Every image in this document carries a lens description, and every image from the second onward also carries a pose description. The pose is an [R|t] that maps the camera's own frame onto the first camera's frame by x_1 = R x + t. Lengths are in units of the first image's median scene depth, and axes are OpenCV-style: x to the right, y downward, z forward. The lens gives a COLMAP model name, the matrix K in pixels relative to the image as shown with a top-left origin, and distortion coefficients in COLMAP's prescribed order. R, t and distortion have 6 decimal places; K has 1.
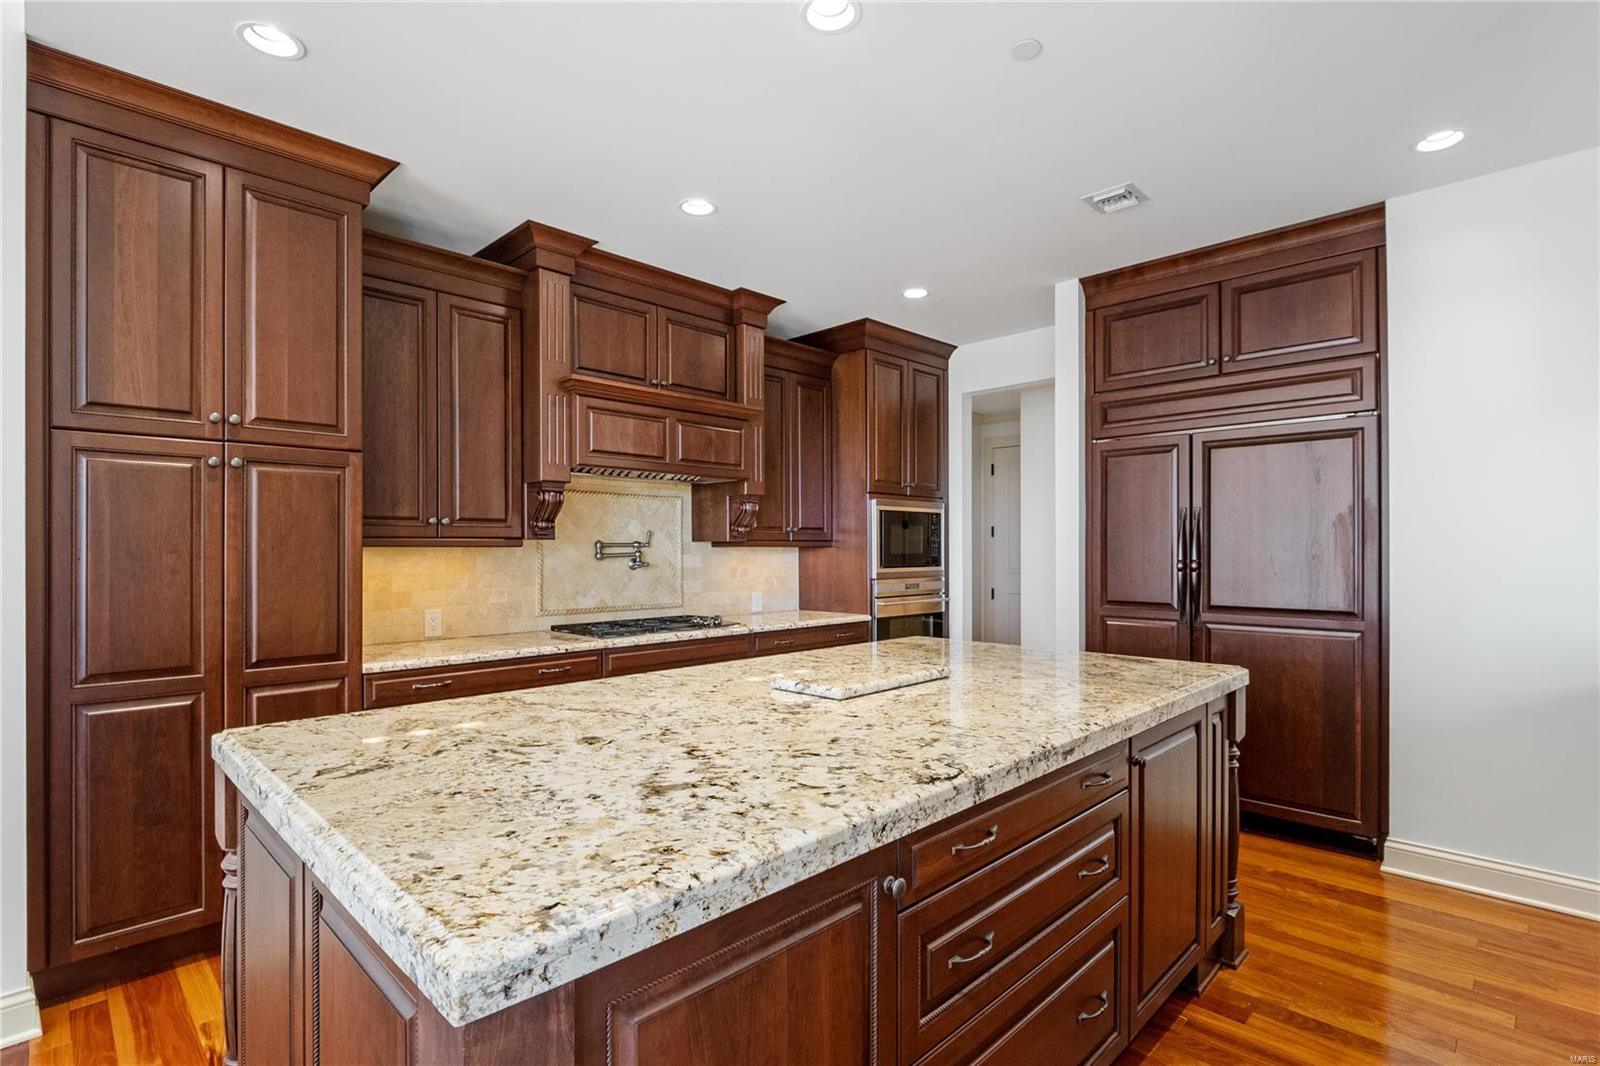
lens RADIAL K [[765.6, 0, 798.8], [0, 765.6, 546.9], [0, 0, 1]] dist [-0.014218, -0.001906]
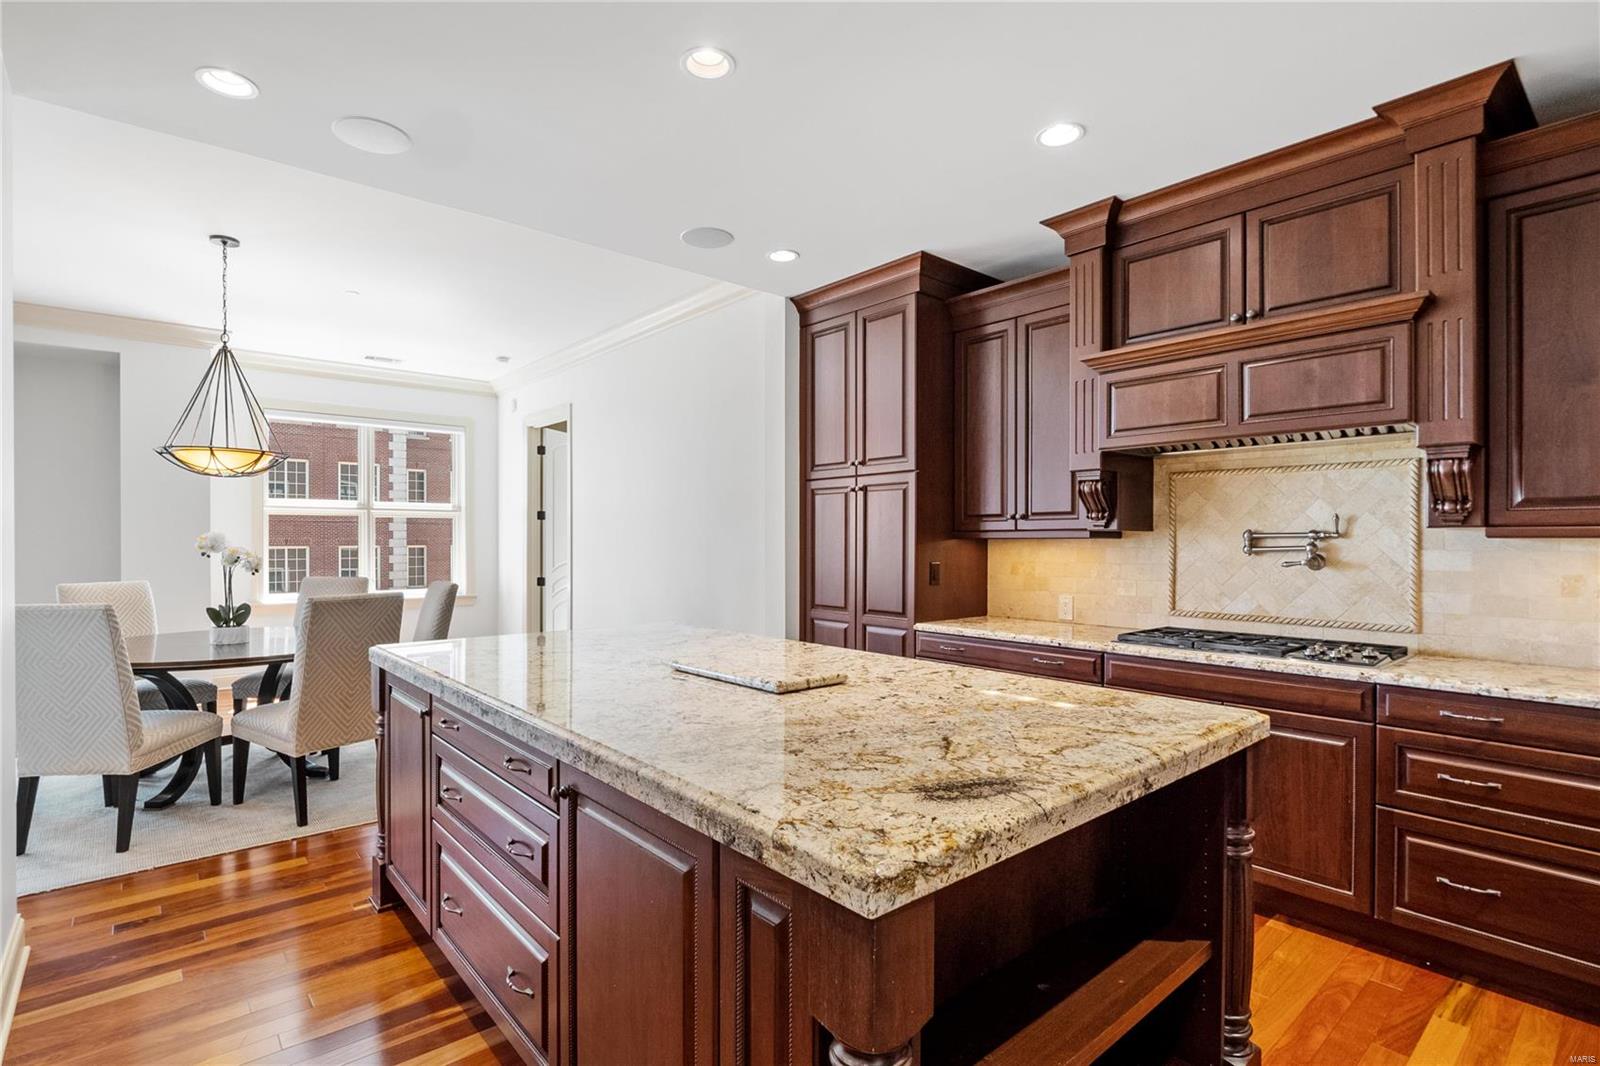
lens RADIAL K [[765.6, 0, 785.0], [0, 765.6, 538.3], [0, 0, 1]] dist [-0.014218, -0.001906]
pose [[-0.085020, -0.002308, -0.996377, 0.657496], [0.000982, 0.999997, -0.002400, 0.001960], [0.996379, -0.001182, -0.085018, 0.693163]]
